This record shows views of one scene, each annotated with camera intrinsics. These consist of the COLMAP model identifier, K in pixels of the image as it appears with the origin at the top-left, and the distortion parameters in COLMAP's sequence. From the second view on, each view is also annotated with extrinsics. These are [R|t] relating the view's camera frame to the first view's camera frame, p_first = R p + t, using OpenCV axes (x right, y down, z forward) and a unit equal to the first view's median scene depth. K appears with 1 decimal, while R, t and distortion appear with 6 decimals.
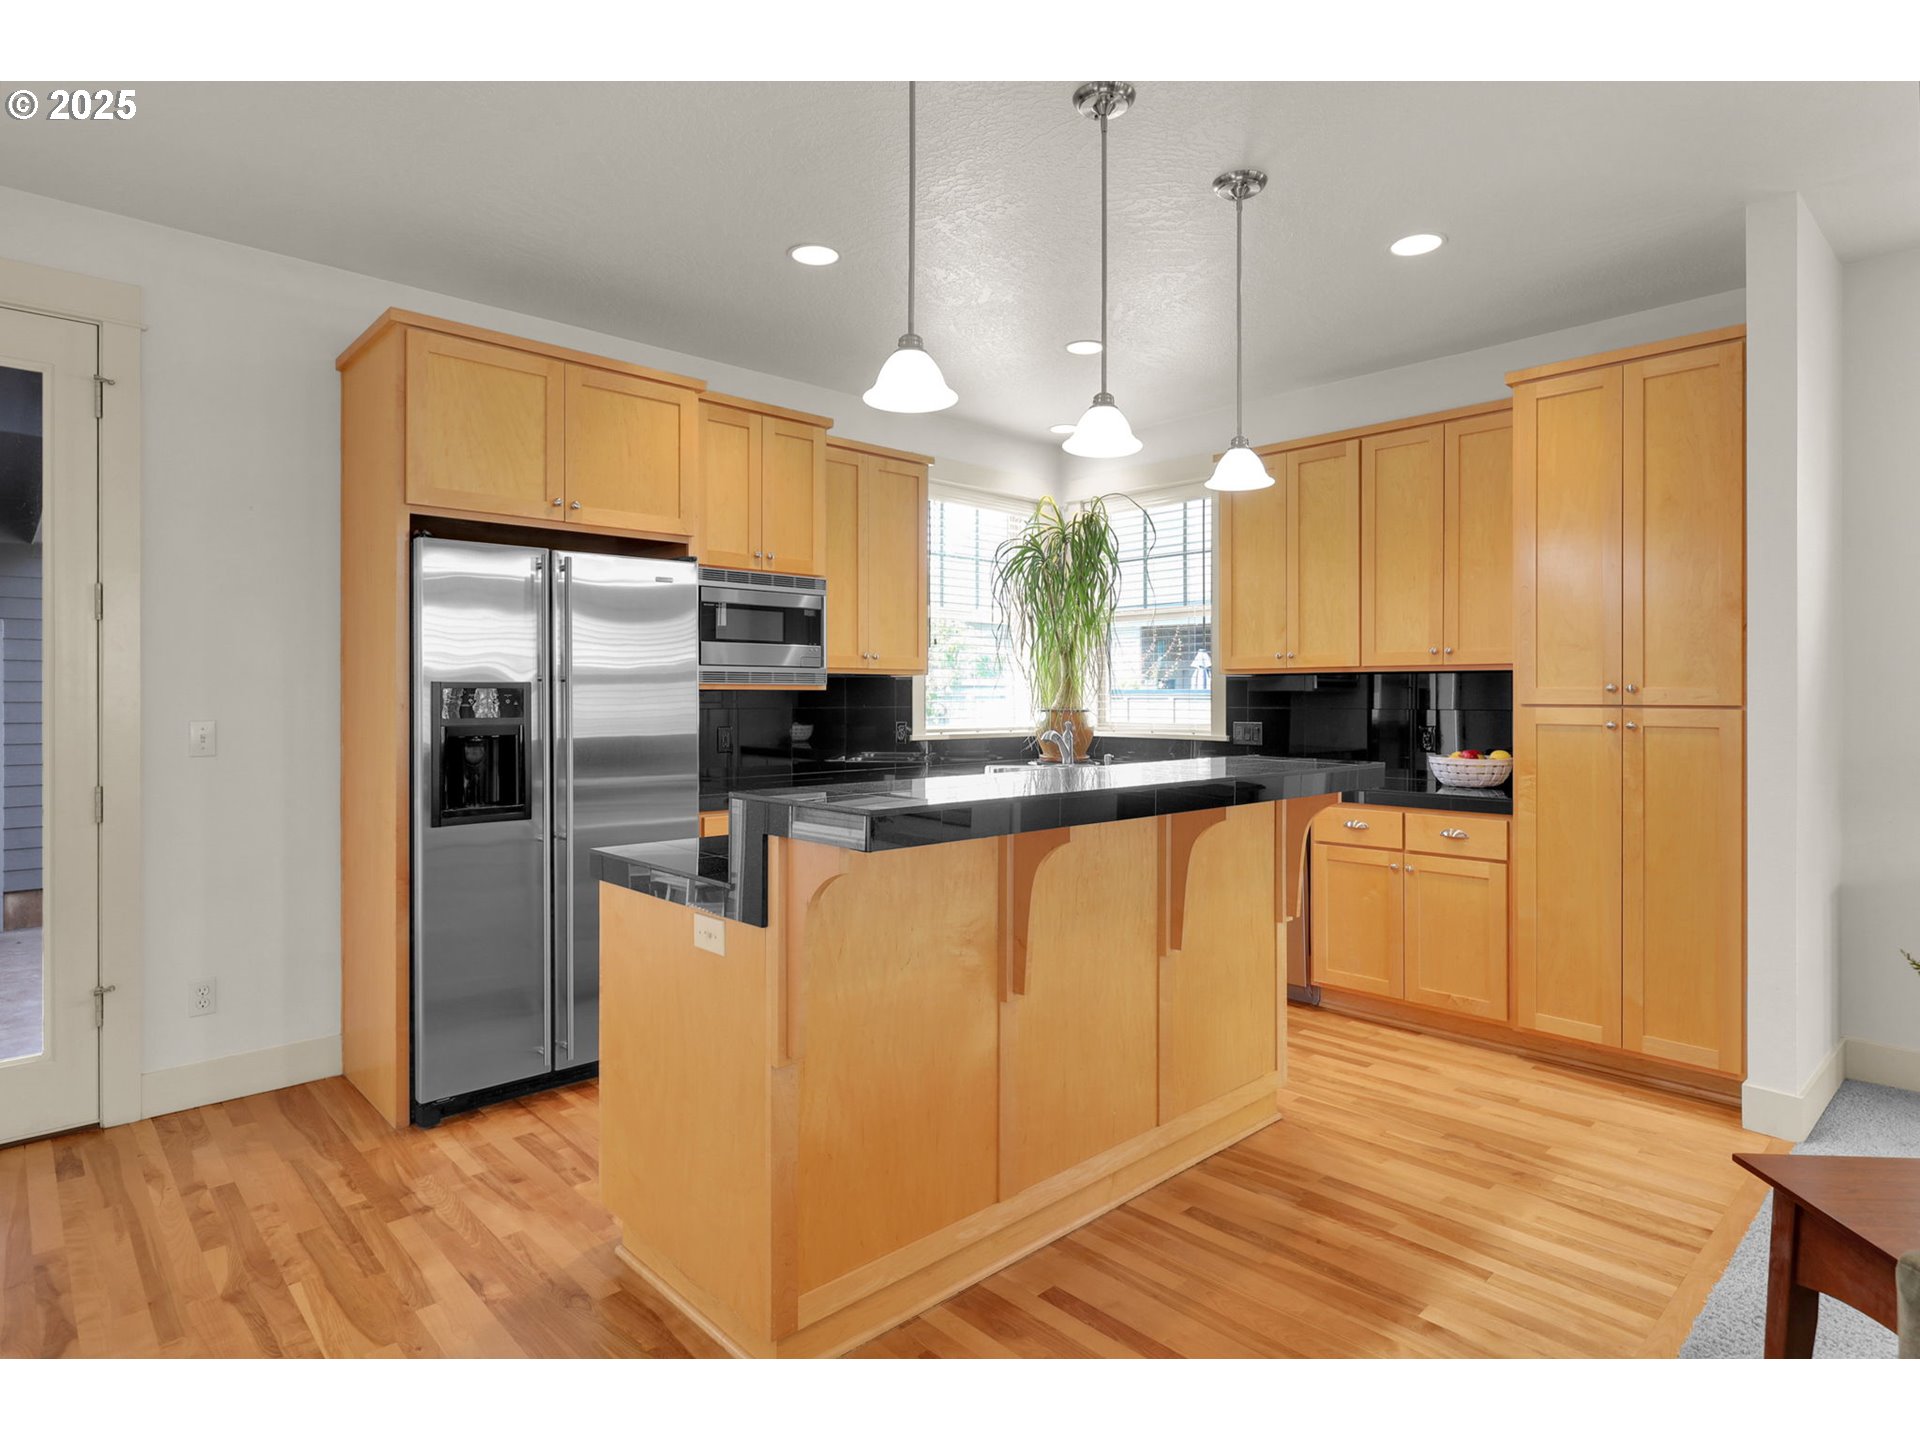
lens RADIAL K [[1023.7, 0, 975.7], [0, 1023.7, 705.4], [0, 0, 1]] dist [-0.001904, -0.001060]
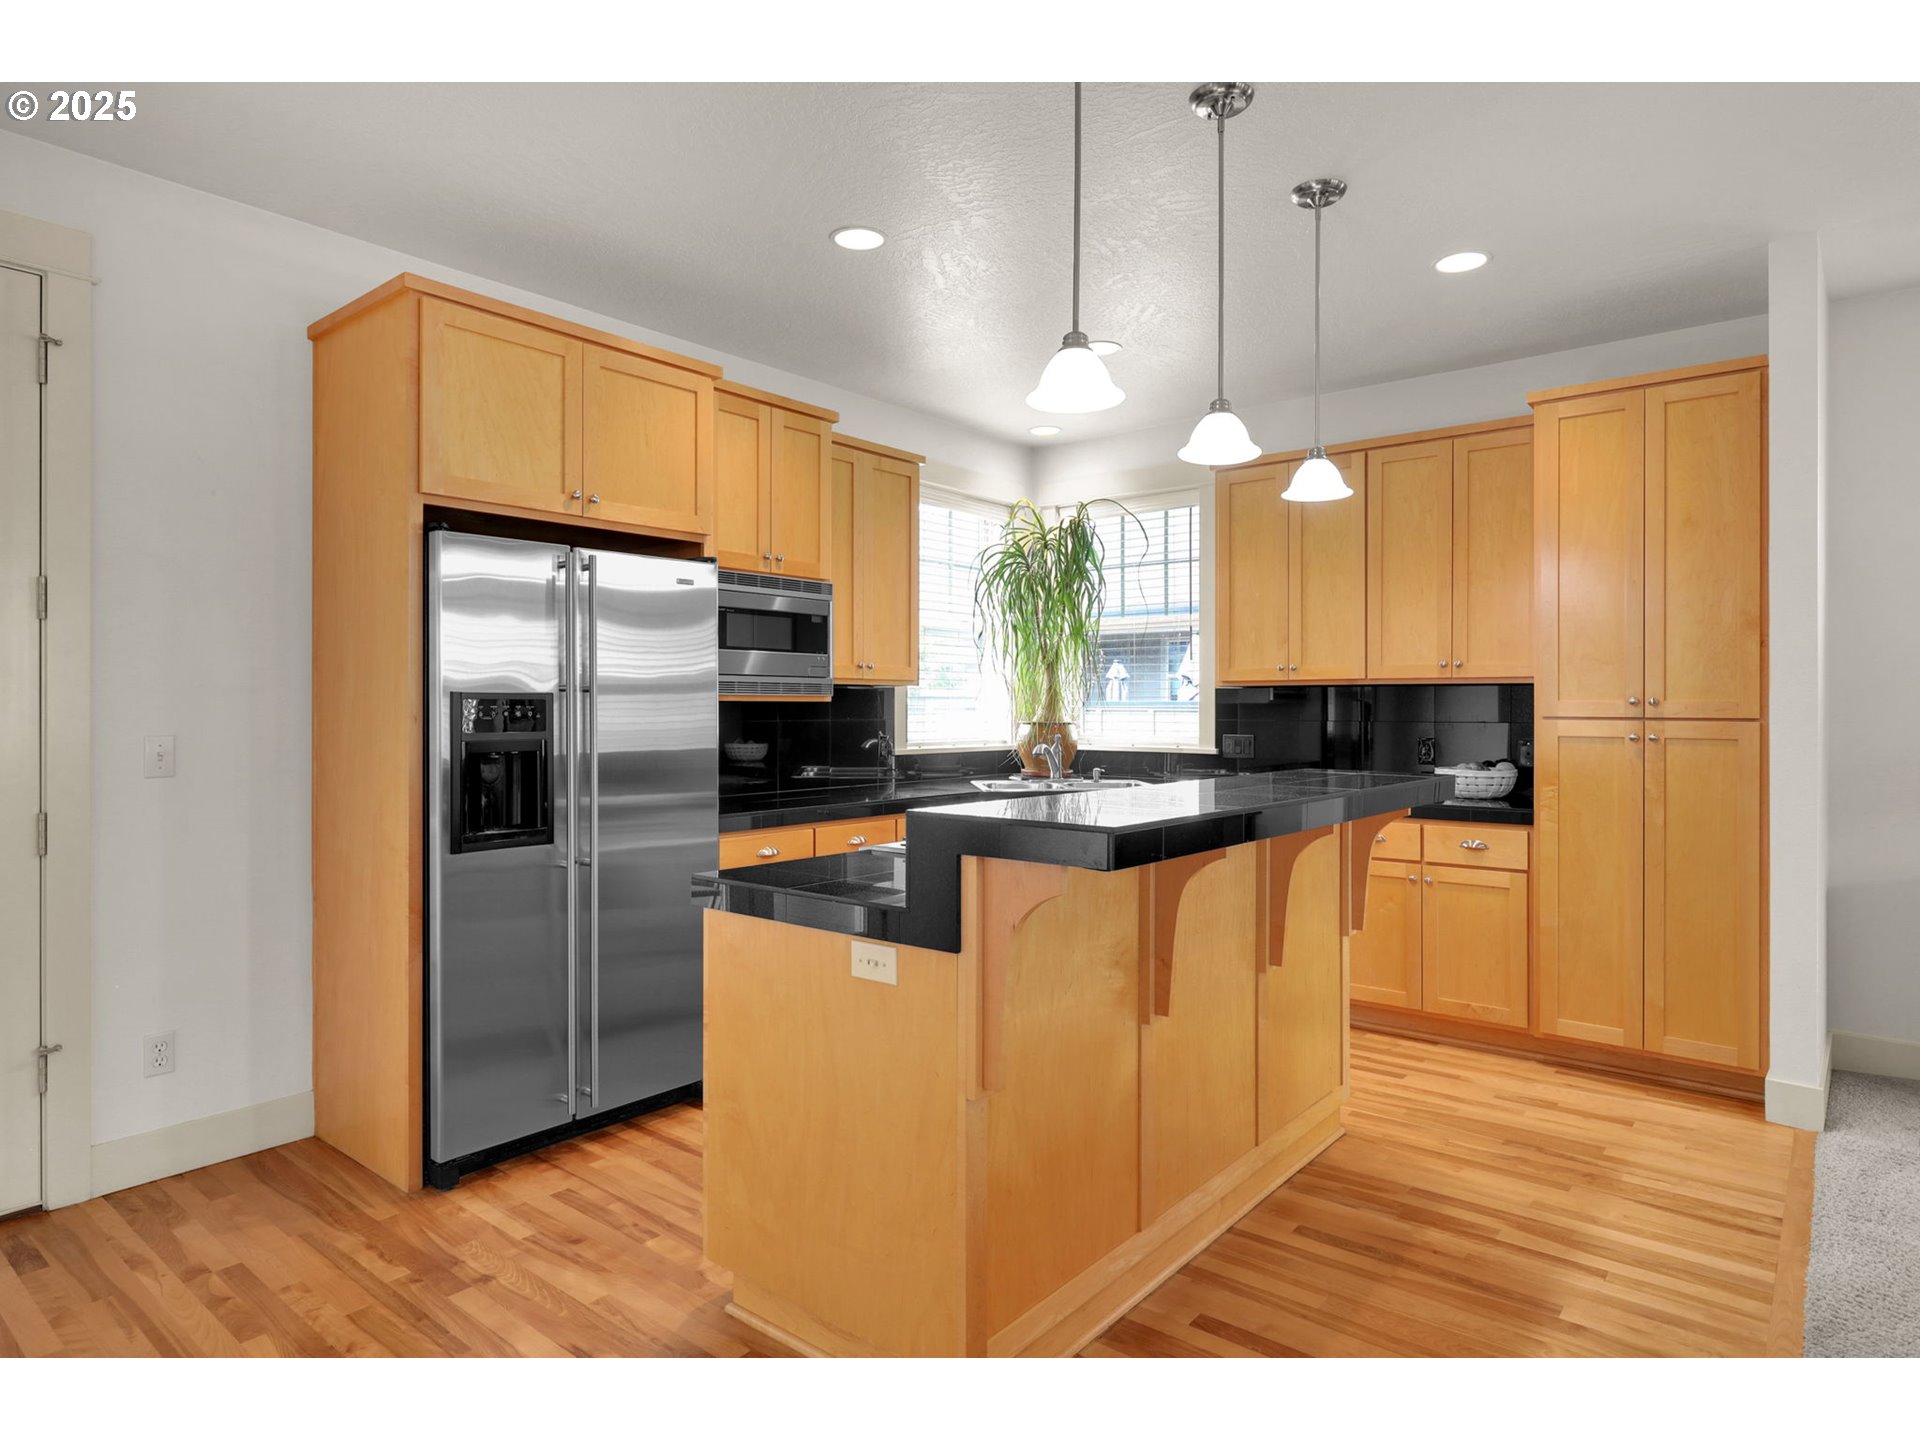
lens RADIAL K [[1078.7, 0, 972.9], [0, 1078.7, 716.2], [0, 0, 1]] dist [-0.001298, -0.000595]
pose [[0.992173, 0.000037, 0.124873, -0.167707], [0.000087, 1.000000, -0.000991, -0.000776], [-0.124873, 0.000994, 0.992172, 0.003649]]
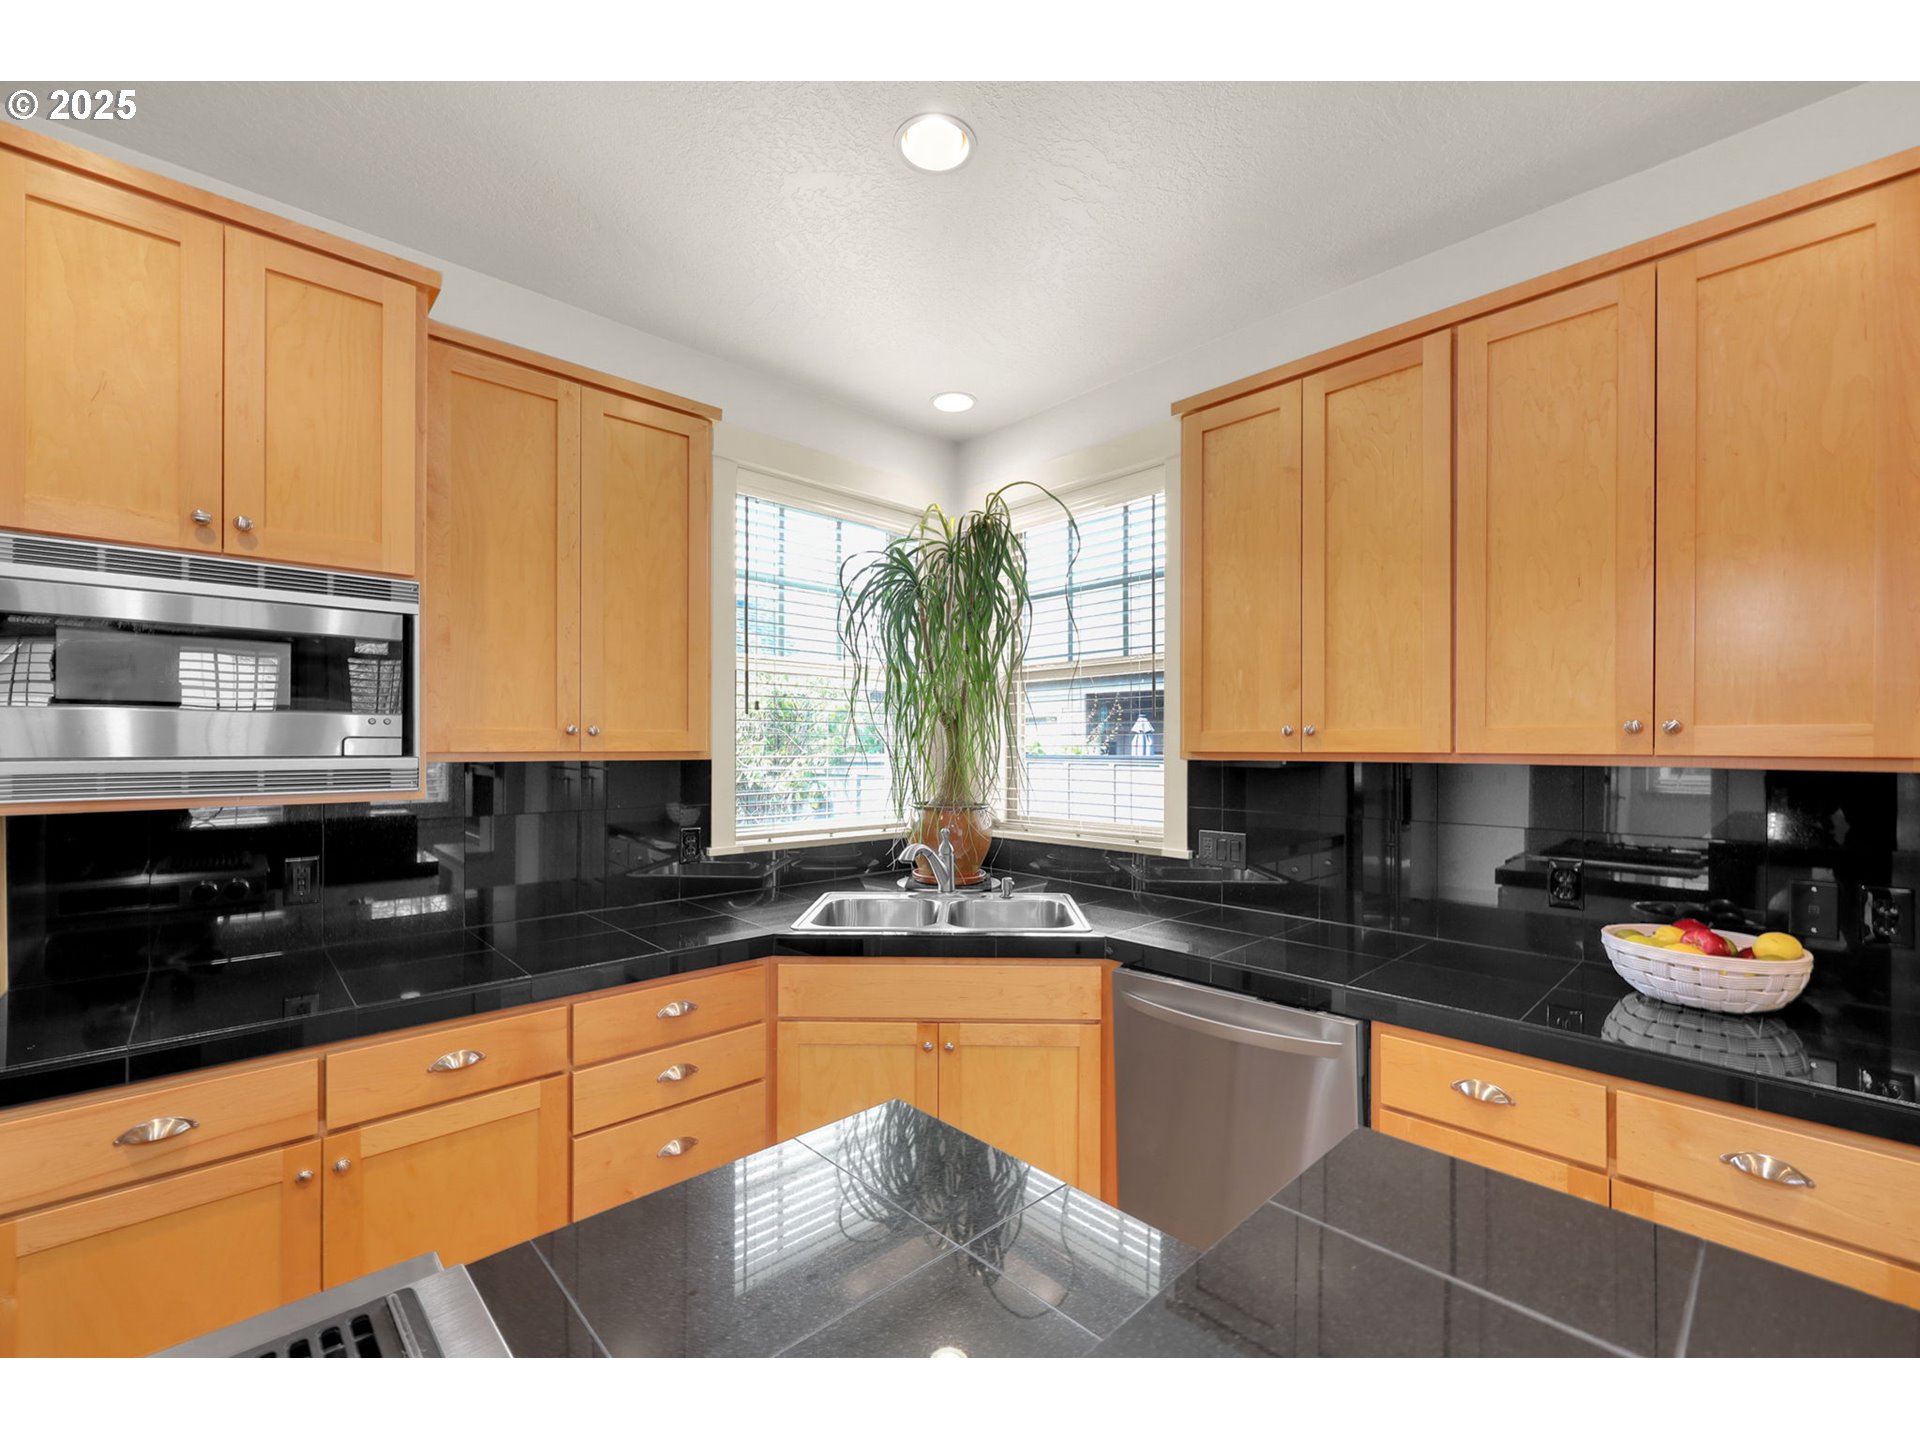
lens RADIAL K [[773.2, 0, 962.5], [0, 773.2, 755.6], [0, 0, 1]] dist [-0.014522, -0.000037]
pose [[0.999975, 0.003106, -0.006349, 0.150484], [-0.003101, 0.999995, 0.000841, -0.044938], [0.006352, -0.000822, 0.999979, 0.733539]]
